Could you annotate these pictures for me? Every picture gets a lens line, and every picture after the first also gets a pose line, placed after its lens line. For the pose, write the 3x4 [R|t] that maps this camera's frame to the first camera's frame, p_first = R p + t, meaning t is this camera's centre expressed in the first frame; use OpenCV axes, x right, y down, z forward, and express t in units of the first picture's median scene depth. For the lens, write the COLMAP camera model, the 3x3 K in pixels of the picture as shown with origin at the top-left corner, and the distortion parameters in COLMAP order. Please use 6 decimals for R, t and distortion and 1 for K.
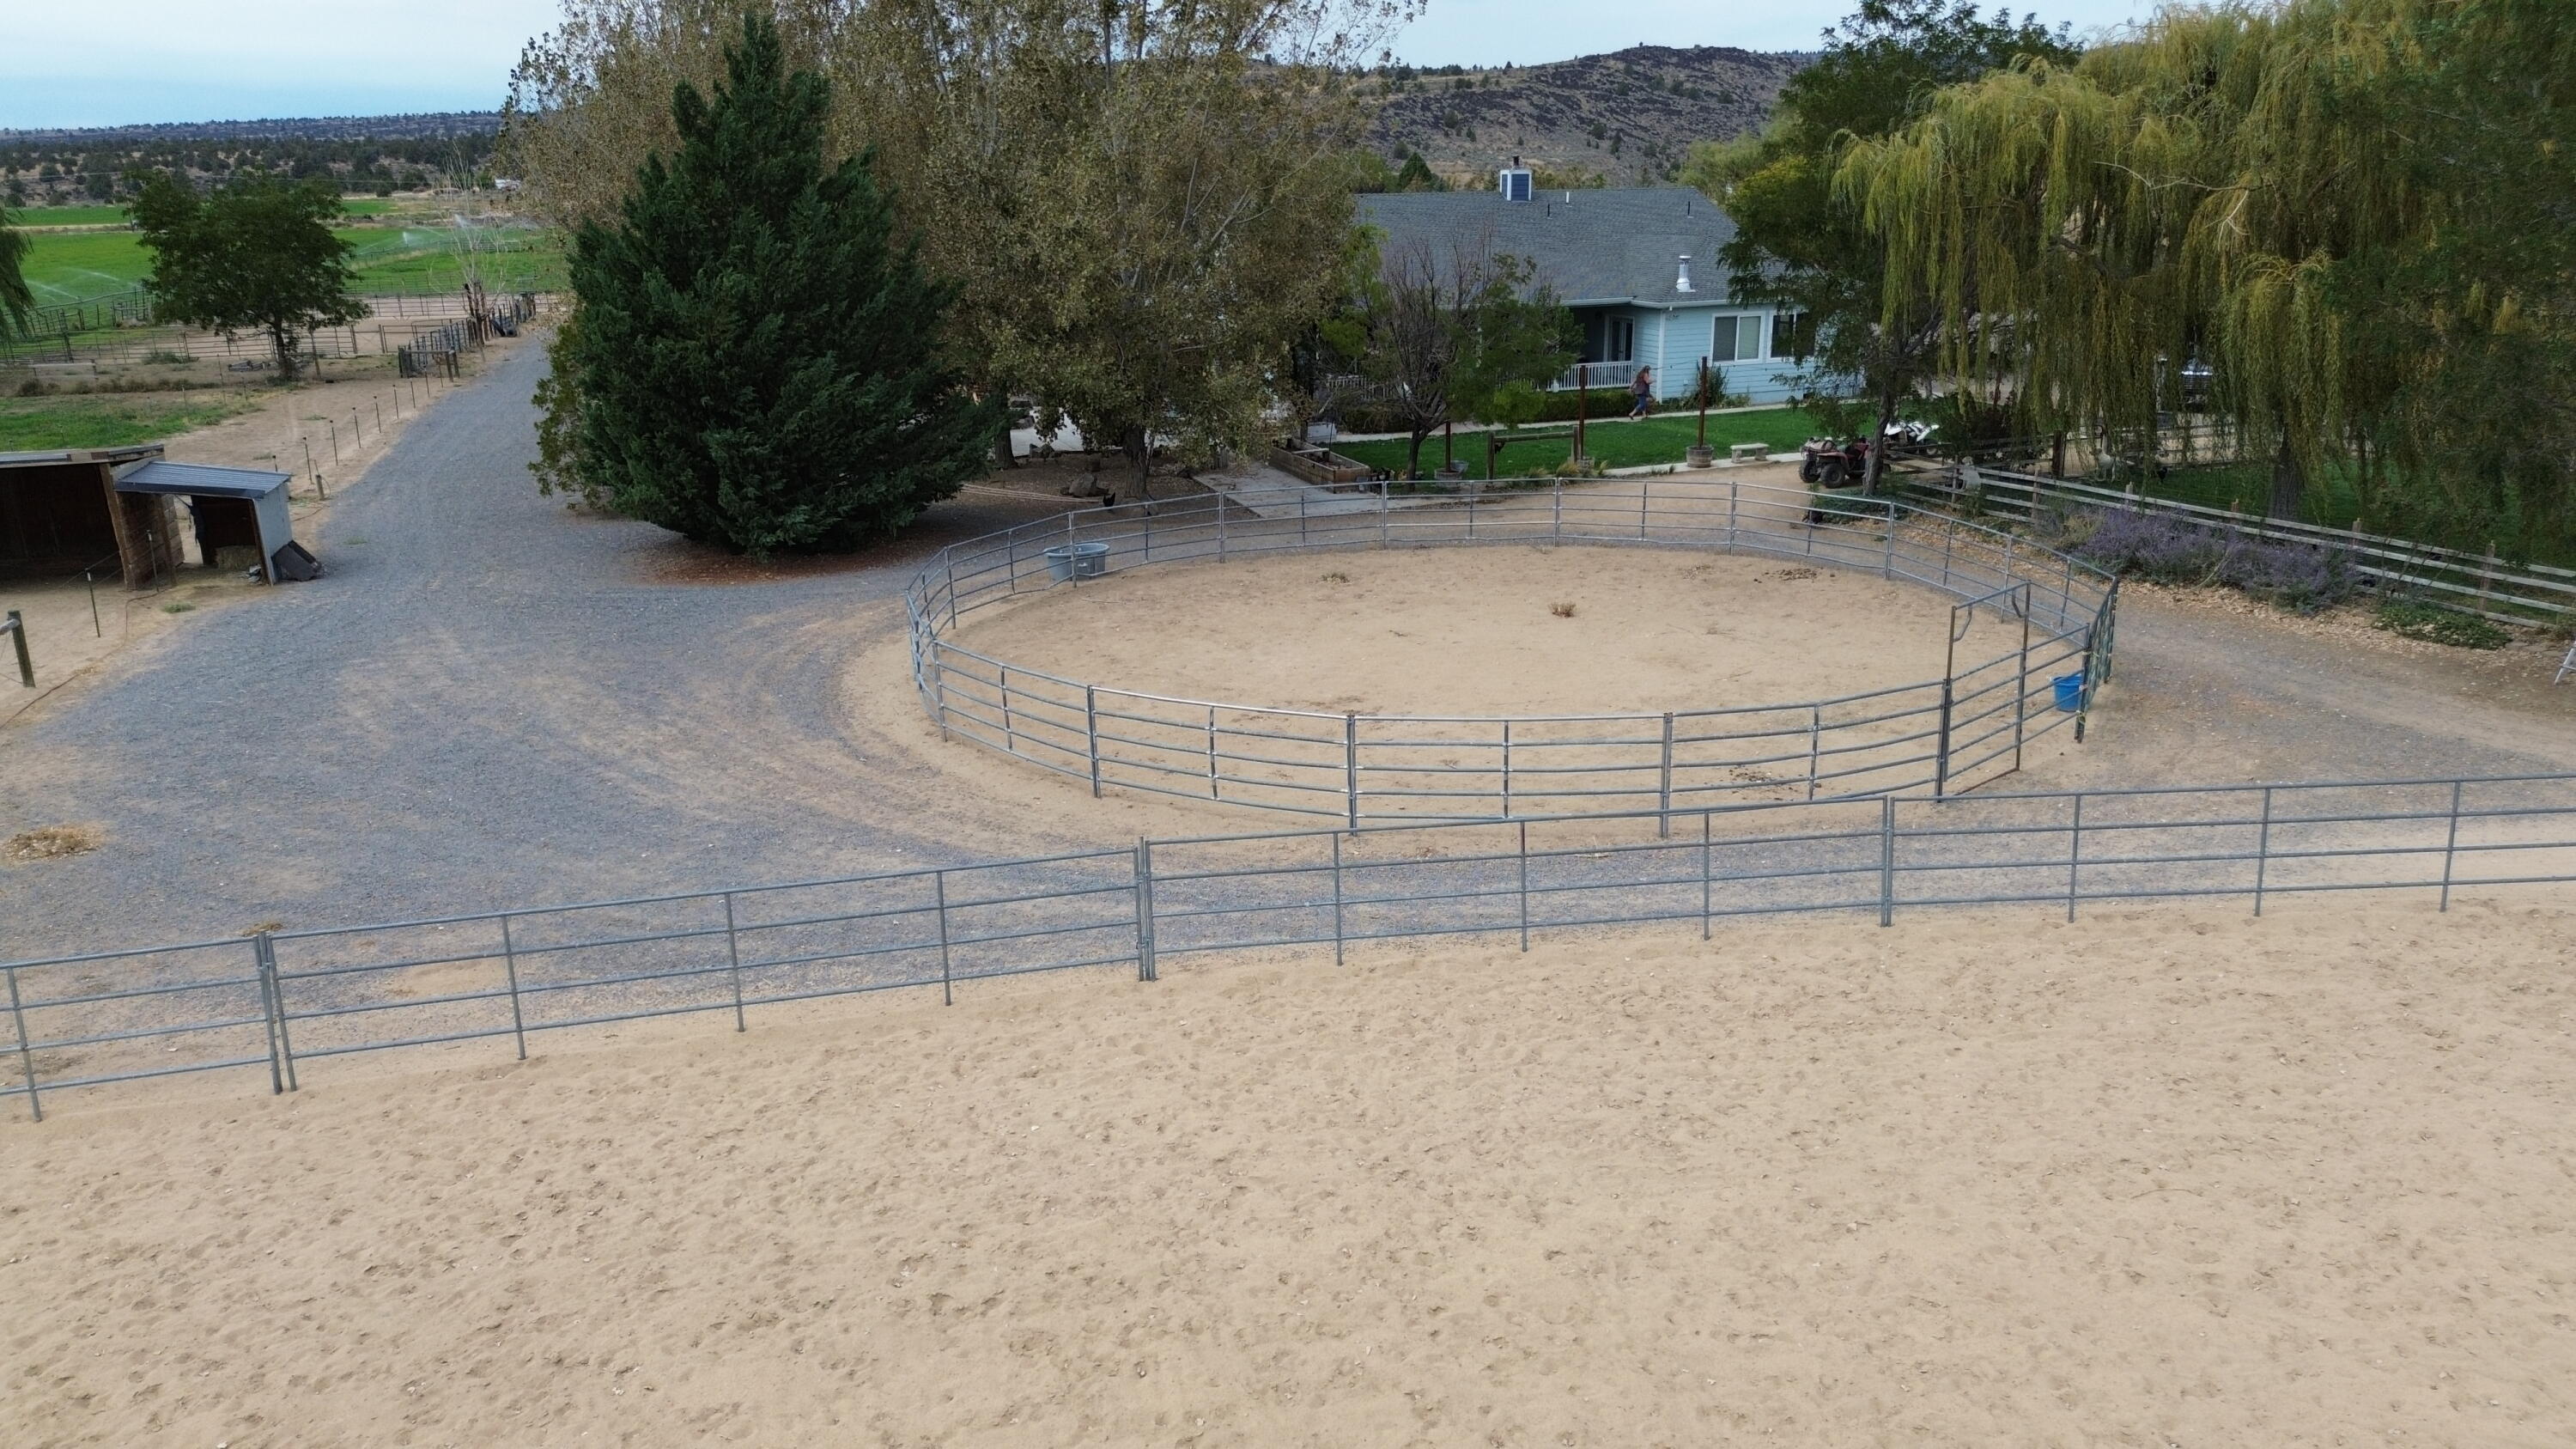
lens RADIAL K [[1799.3, 0, 1278.2], [0, 1799.3, 733.9], [0, 0, 1]] dist [0.032219, -0.035418]
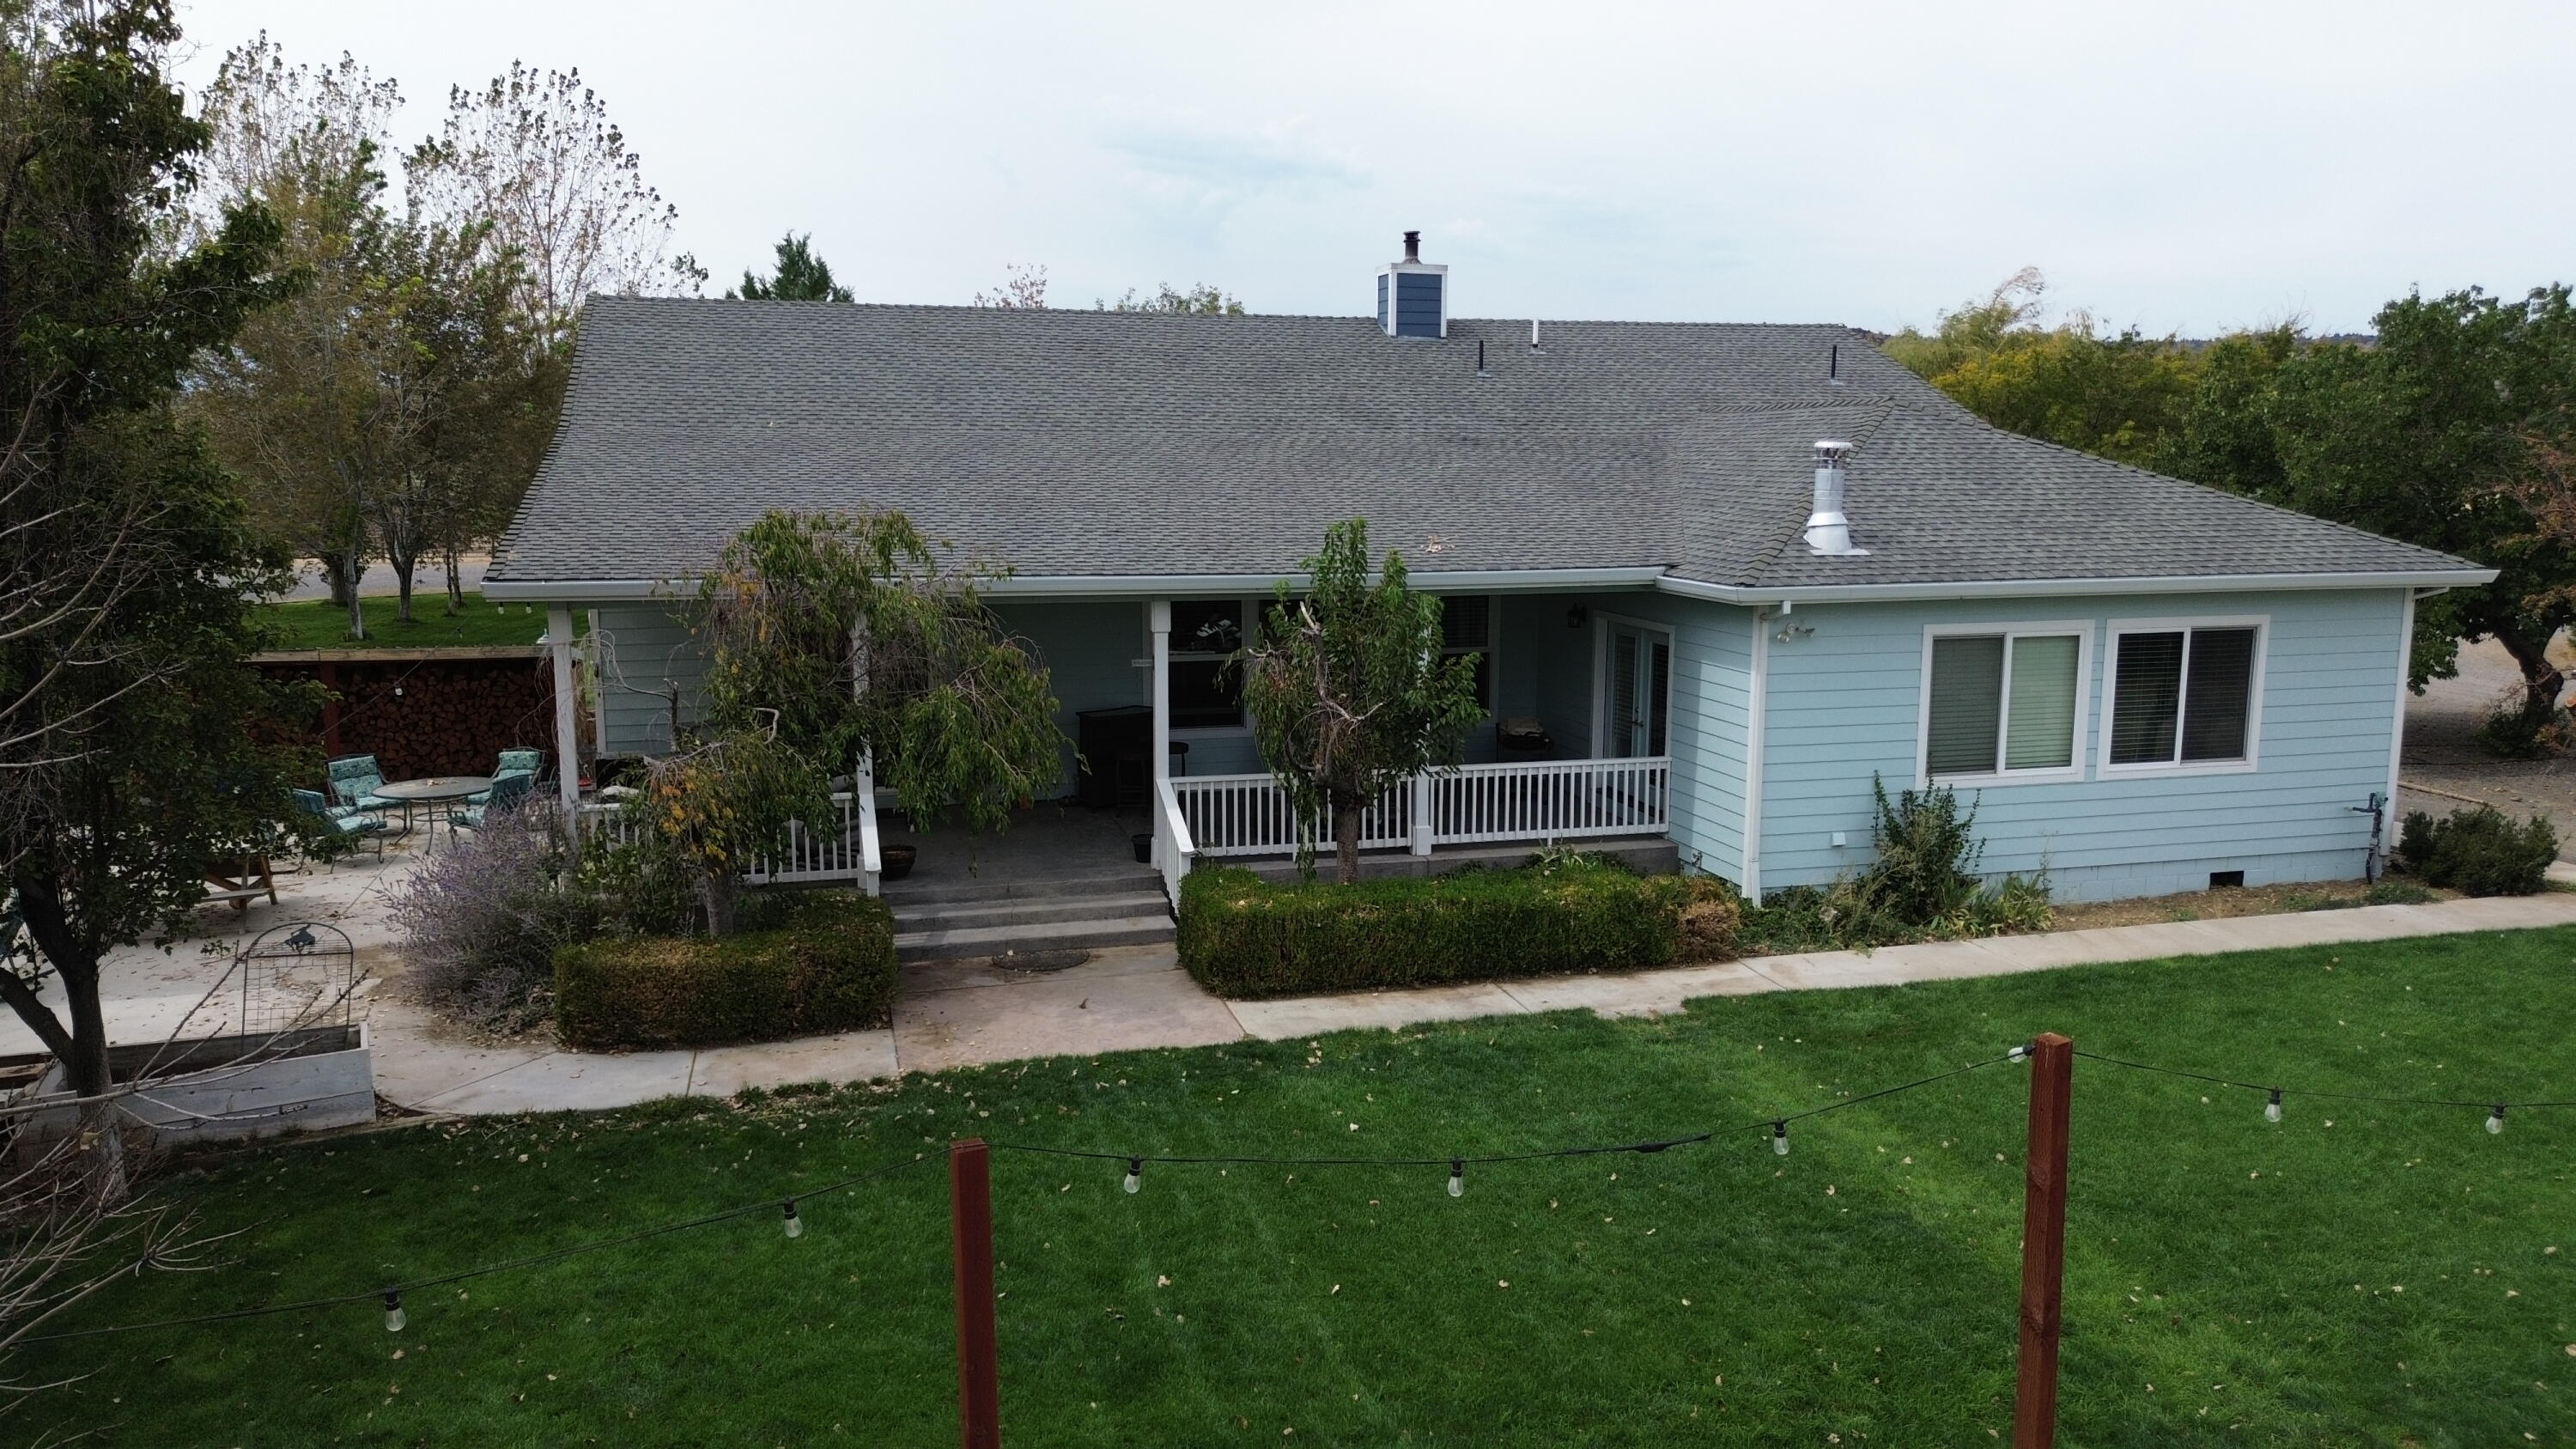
lens RADIAL K [[1799.3, 0, 1296.2], [0, 1799.3, 716.3], [0, 0, 1]] dist [0.032219, -0.035418]
pose [[0.997282, 0.026266, -0.068842, 0.154407], [-0.036271, 0.988265, -0.148380, -0.167056], [0.064137, 0.150474, 0.986531, 0.687709]]
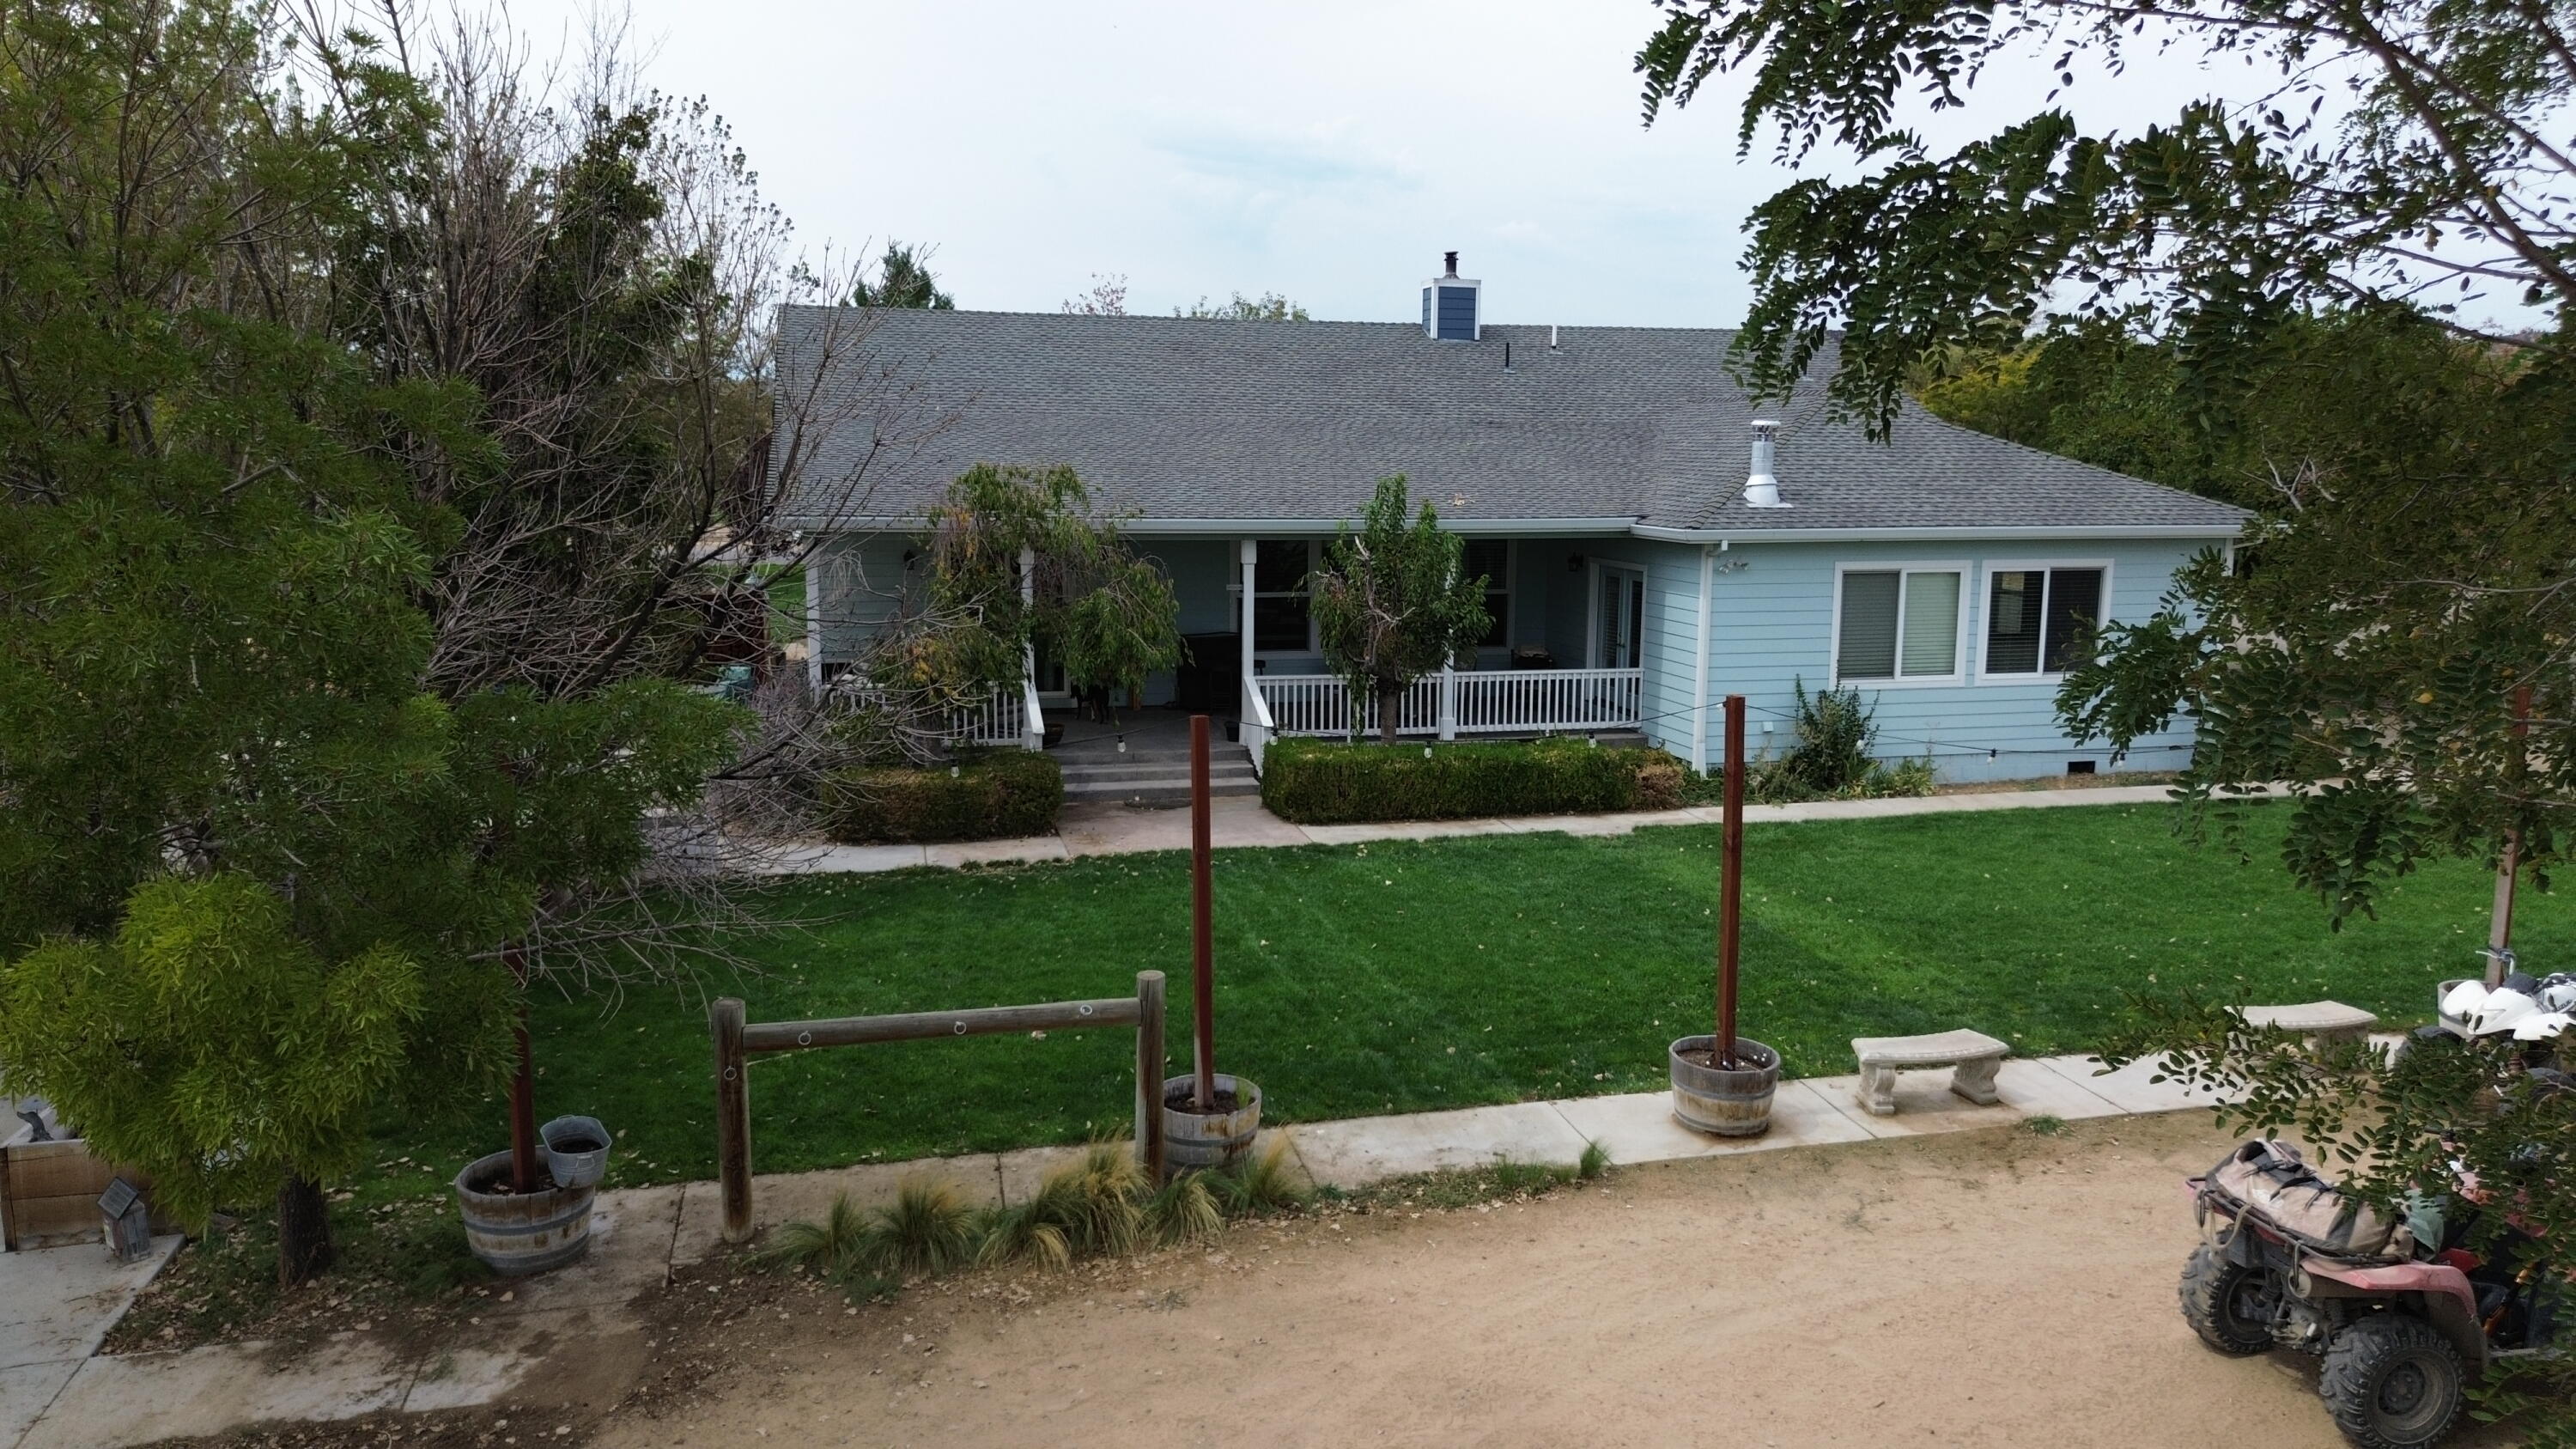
lens RADIAL K [[1799.3, 0, 1286.1], [0, 1799.3, 730.4], [0, 0, 1]] dist [0.032219, -0.035418]
pose [[0.993905, 0.036373, -0.104067, 0.161481], [-0.050970, 0.988662, -0.141246, -0.132444], [0.097750, 0.145689, 0.984490, 0.595674]]
